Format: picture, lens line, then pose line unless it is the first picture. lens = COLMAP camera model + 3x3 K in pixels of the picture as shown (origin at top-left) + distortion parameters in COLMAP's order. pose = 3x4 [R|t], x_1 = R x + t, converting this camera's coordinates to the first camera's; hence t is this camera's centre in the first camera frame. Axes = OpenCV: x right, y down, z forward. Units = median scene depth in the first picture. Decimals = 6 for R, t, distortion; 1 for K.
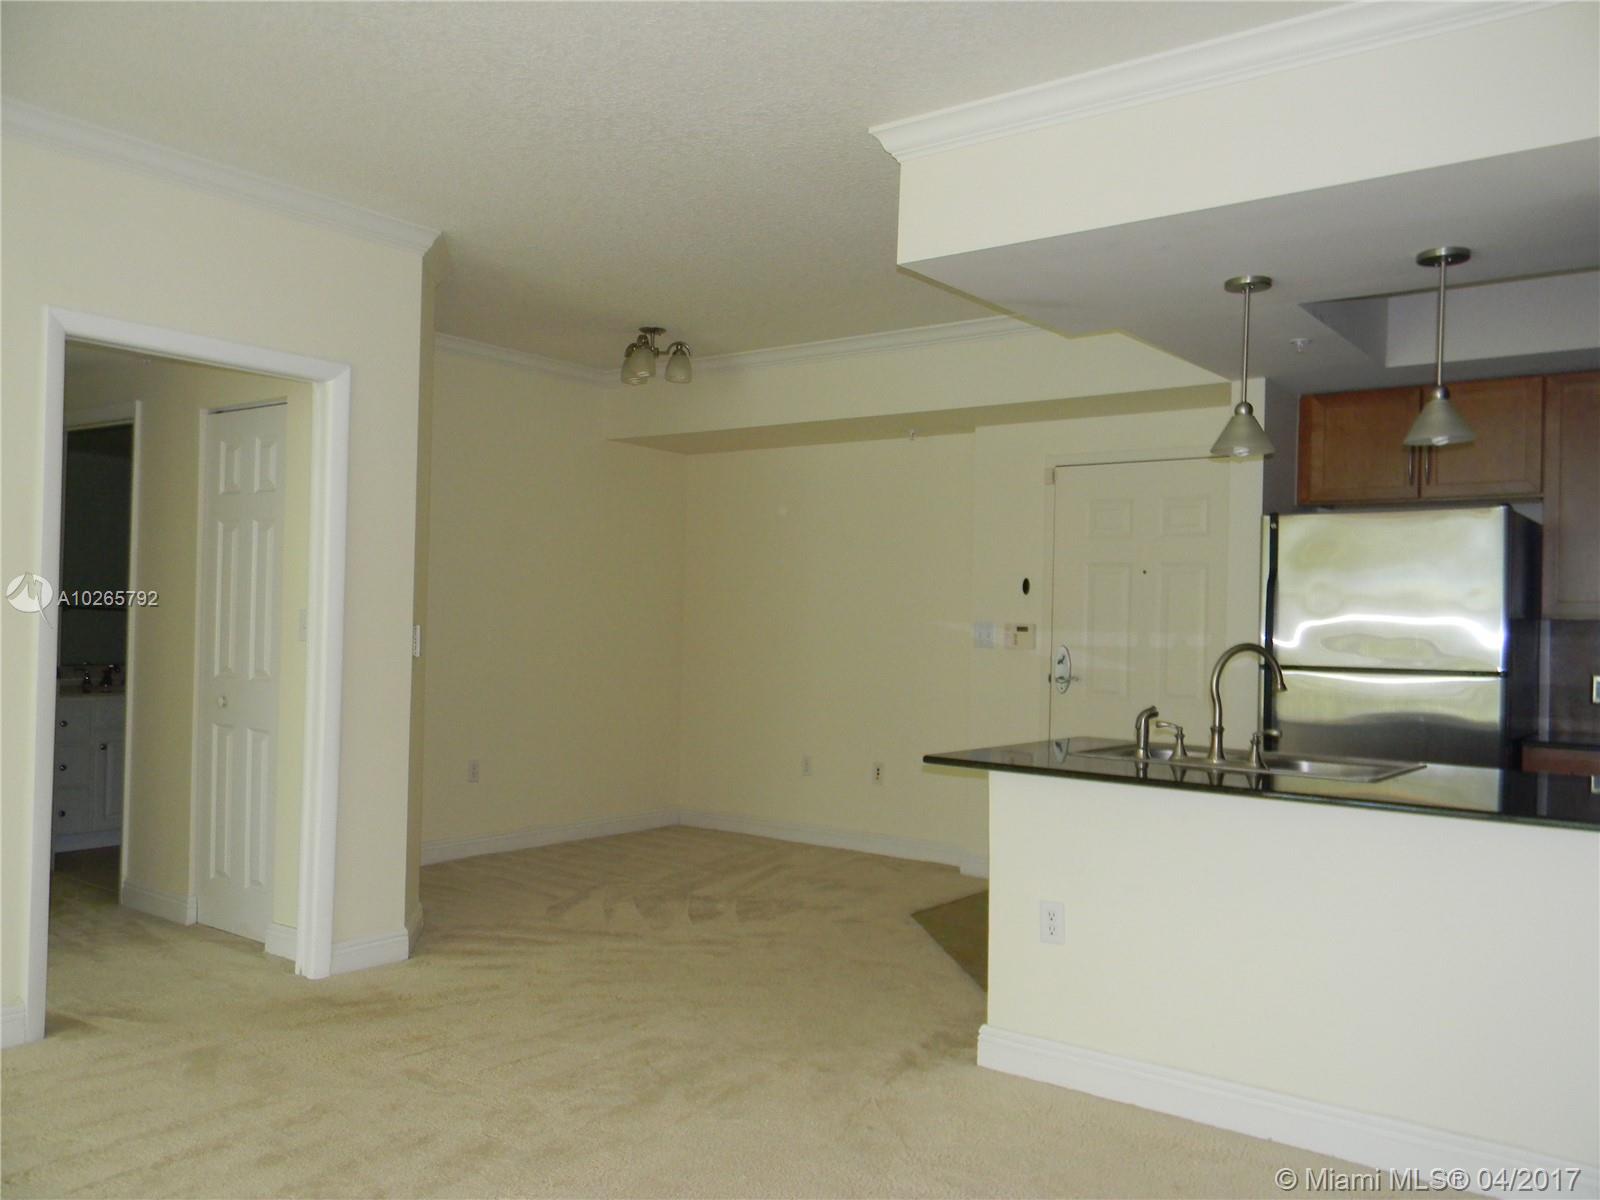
lens RADIAL K [[1323.6, 0, 762.2], [0, 1323.6, 606.9], [0, 0, 1]] dist [0.007593, -0.039906]
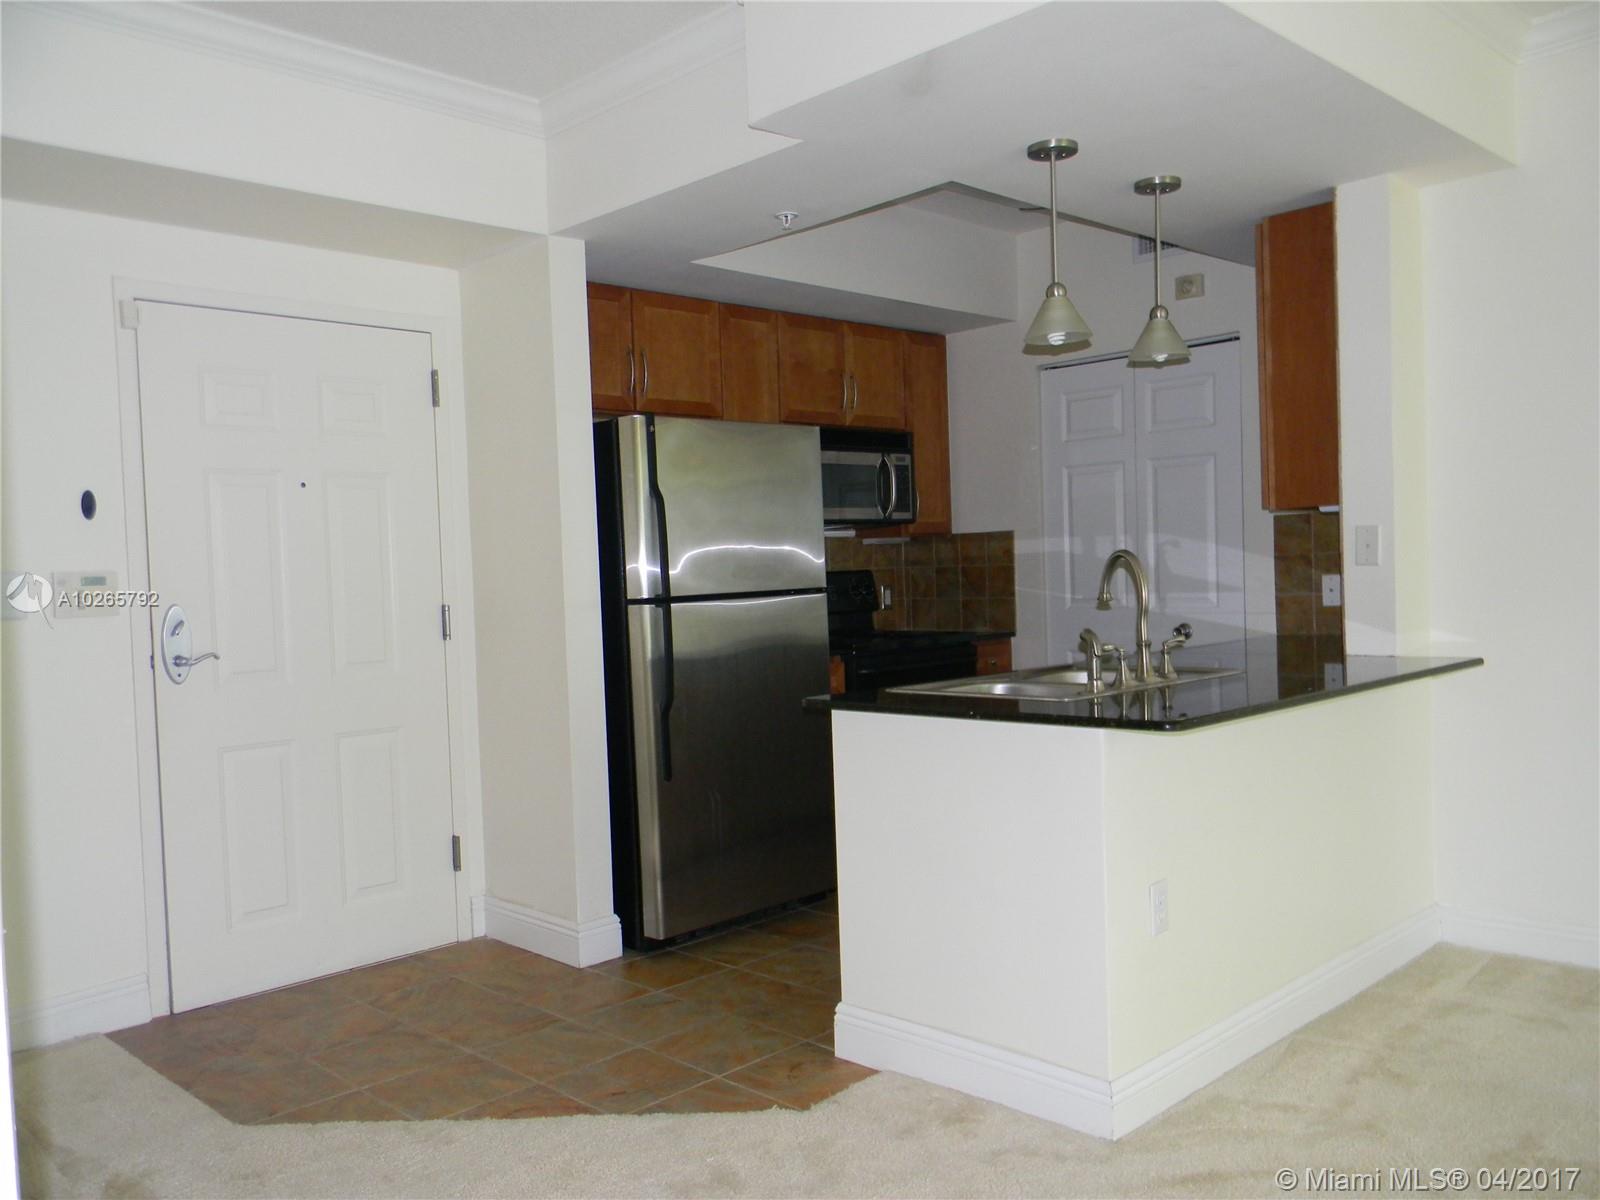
lens RADIAL K [[1315.2, 0, 844.7], [0, 1315.2, 605.2], [0, 0, 1]] dist [0.003792, -0.001082]
pose [[0.098374, -0.047927, 0.993995, -0.446474], [0.032941, 0.998449, 0.044882, 0.016892], [-0.994604, 0.028328, 0.099800, 0.851681]]
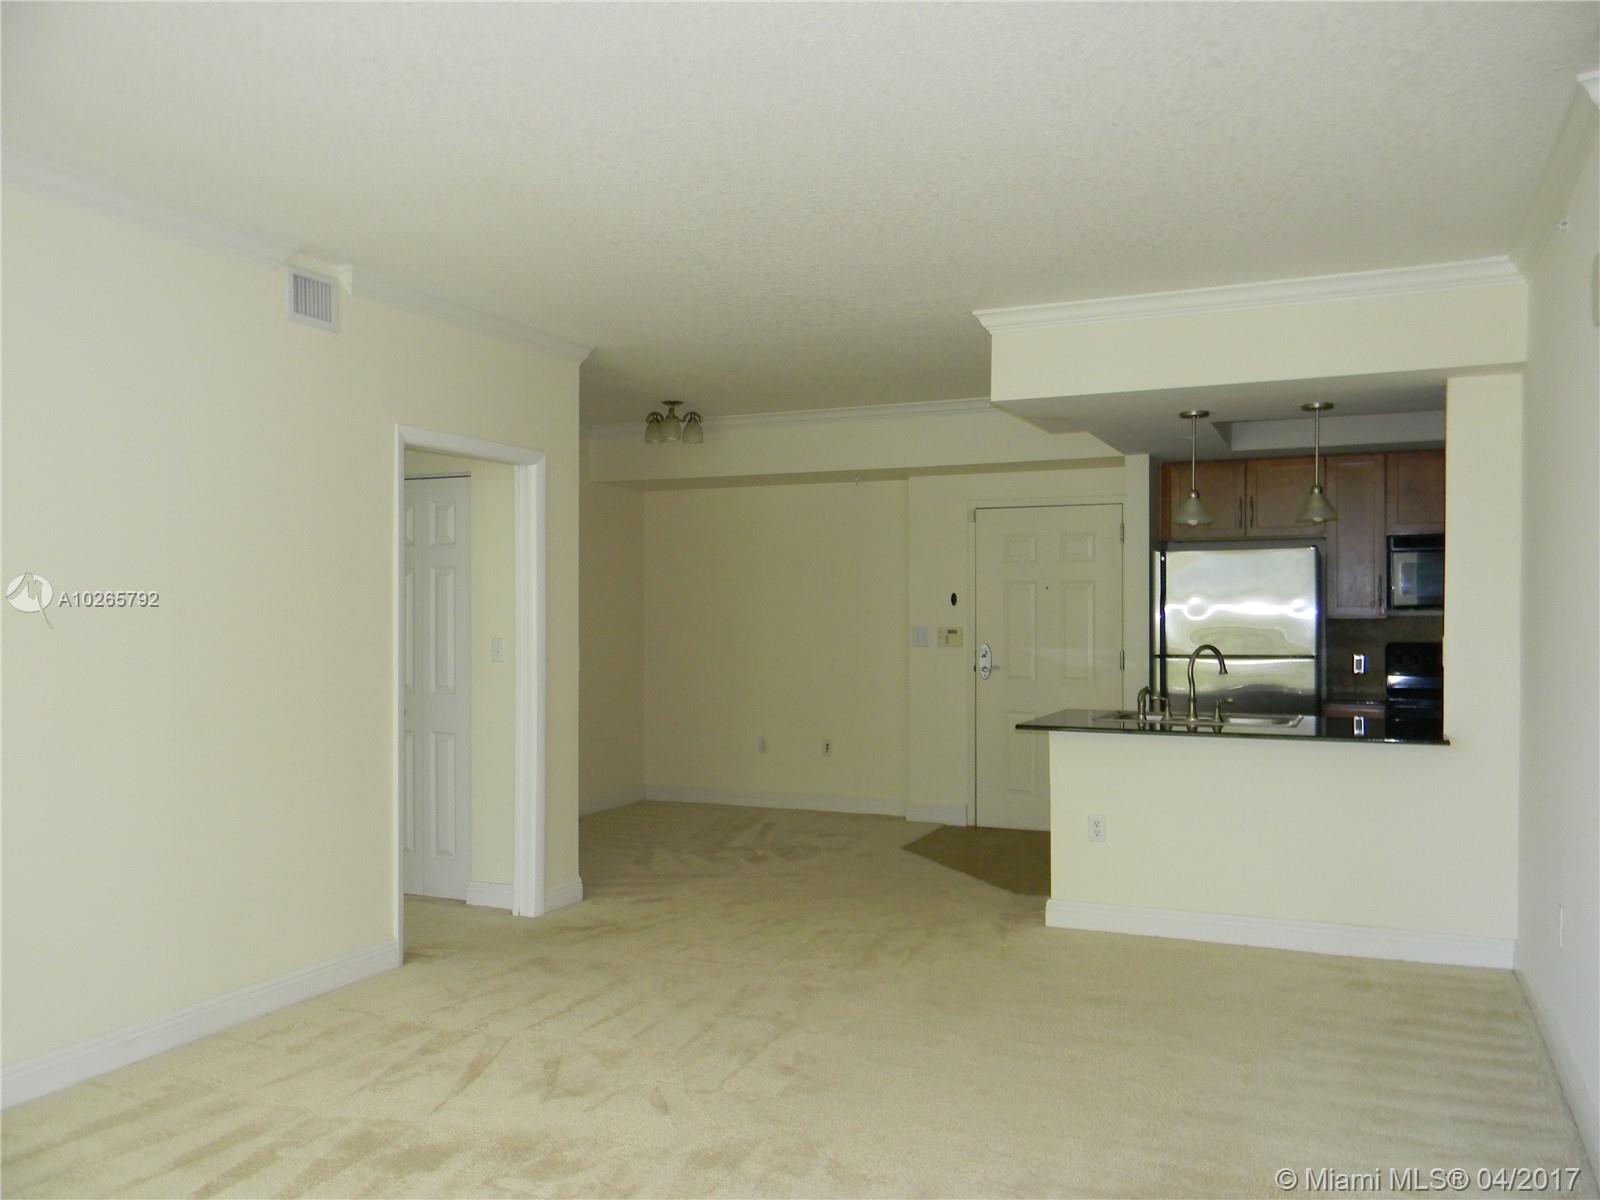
lens RADIAL K [[1323.6, 0, 762.2], [0, 1323.6, 606.9], [0, 0, 1]] dist [0.007593, -0.039906]
pose [[0.972370, -0.024565, 0.232150, -0.398127], [0.022651, 0.999684, 0.010909, -0.036275], [-0.232344, -0.005350, 0.972619, -0.323416]]
